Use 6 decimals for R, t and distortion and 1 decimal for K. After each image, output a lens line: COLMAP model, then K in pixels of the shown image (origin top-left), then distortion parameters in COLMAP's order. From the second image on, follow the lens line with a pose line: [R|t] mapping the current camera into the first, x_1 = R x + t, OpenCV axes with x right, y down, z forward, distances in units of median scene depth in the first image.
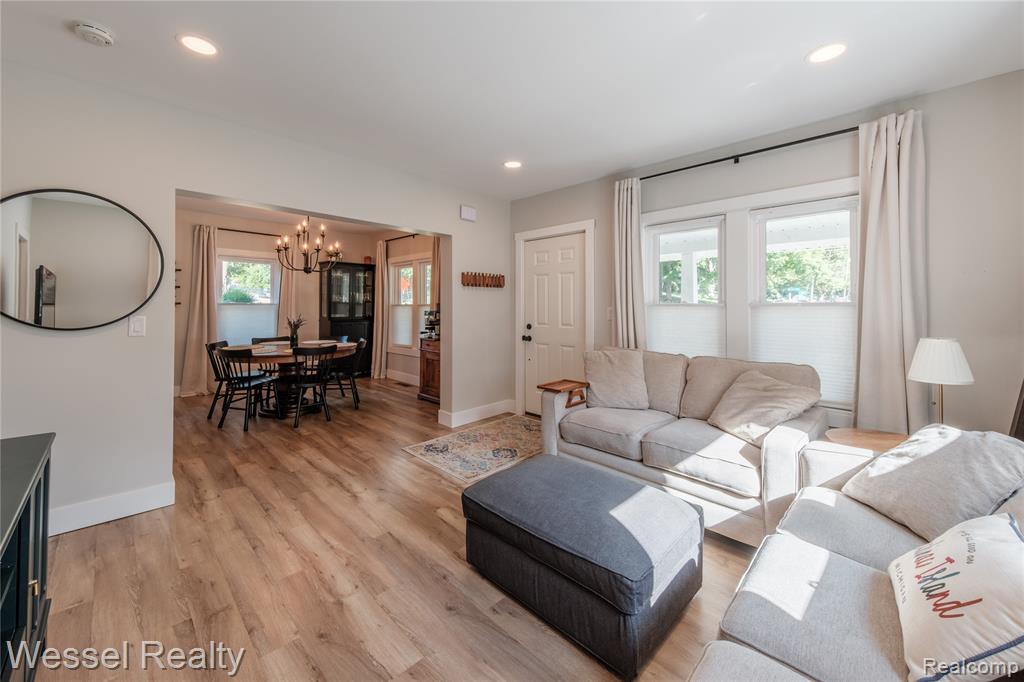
lens RADIAL K [[397.9, 0, 497.3], [0, 397.9, 302.9], [0, 0, 1]] dist [0.069749, -0.027201]
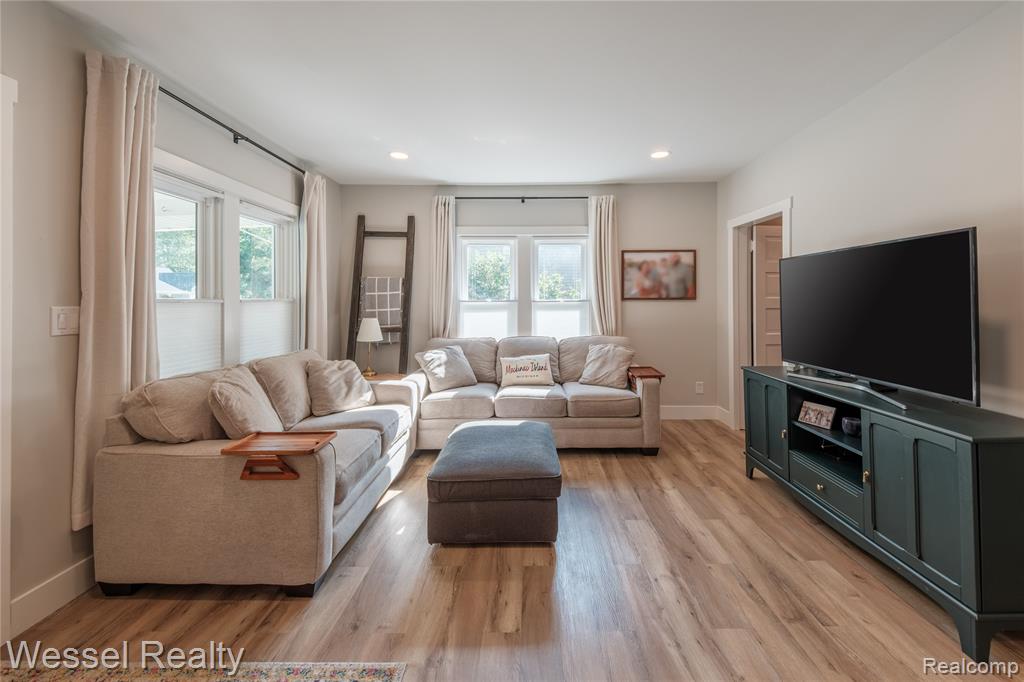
lens RADIAL K [[406.2, 0, 526.1], [0, 406.2, 297.3], [0, 0, 1]] dist [0.067351, -0.029984]
pose [[-0.714589, 0.002336, 0.699541, -0.496953], [-0.006559, 0.999928, -0.010039, 0.002183], [-0.699514, -0.011762, -0.714522, 1.170980]]
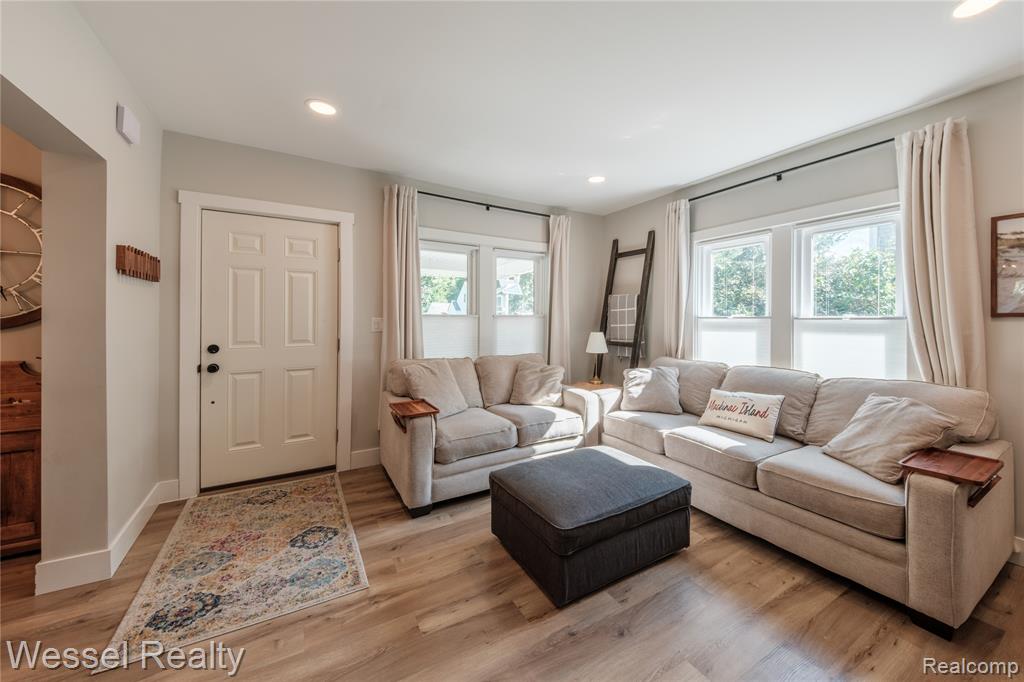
lens RADIAL K [[378.1, 0, 530.8], [0, 378.1, 316.0], [0, 0, 1]] dist [0.067884, -0.031007]
pose [[0.227829, 0.000778, 0.973701, -0.581443], [-0.012080, 0.999925, 0.002027, 0.001138], [-0.973626, -0.012225, 0.227821, 0.556164]]
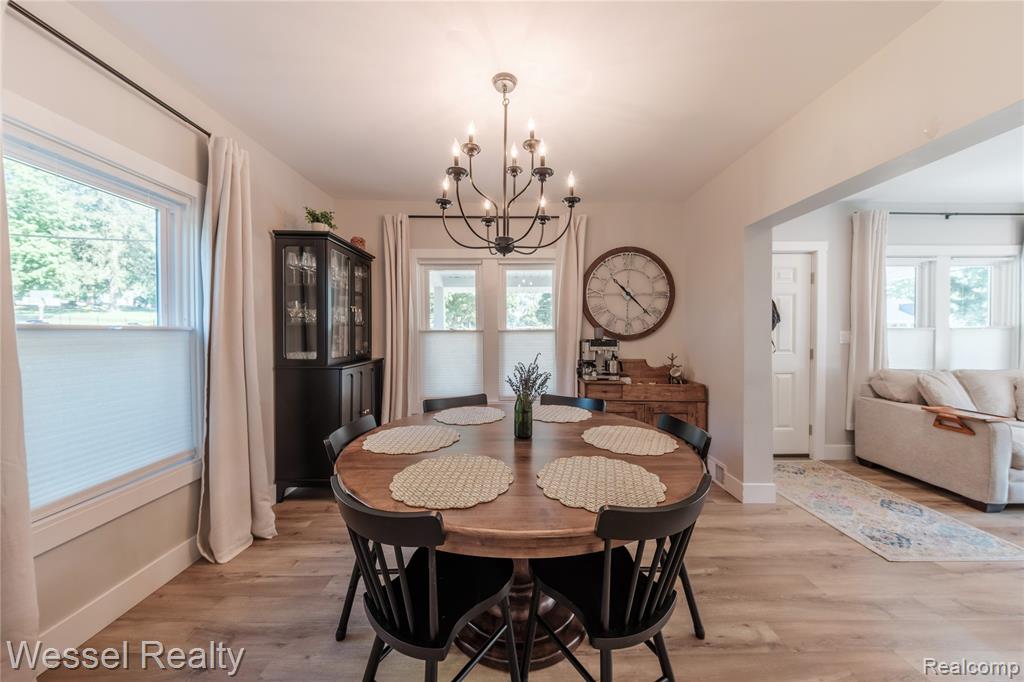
lens RADIAL K [[353.9, 0, 508.9], [0, 353.9, 339.1], [0, 0, 1]] dist [-0.000430, -0.002812]
pose [[0.693407, -0.019229, 0.720290, -1.156925], [0.002787, 0.999708, 0.024006, 0.008339], [-0.720541, -0.014639, 0.693258, 1.189629]]
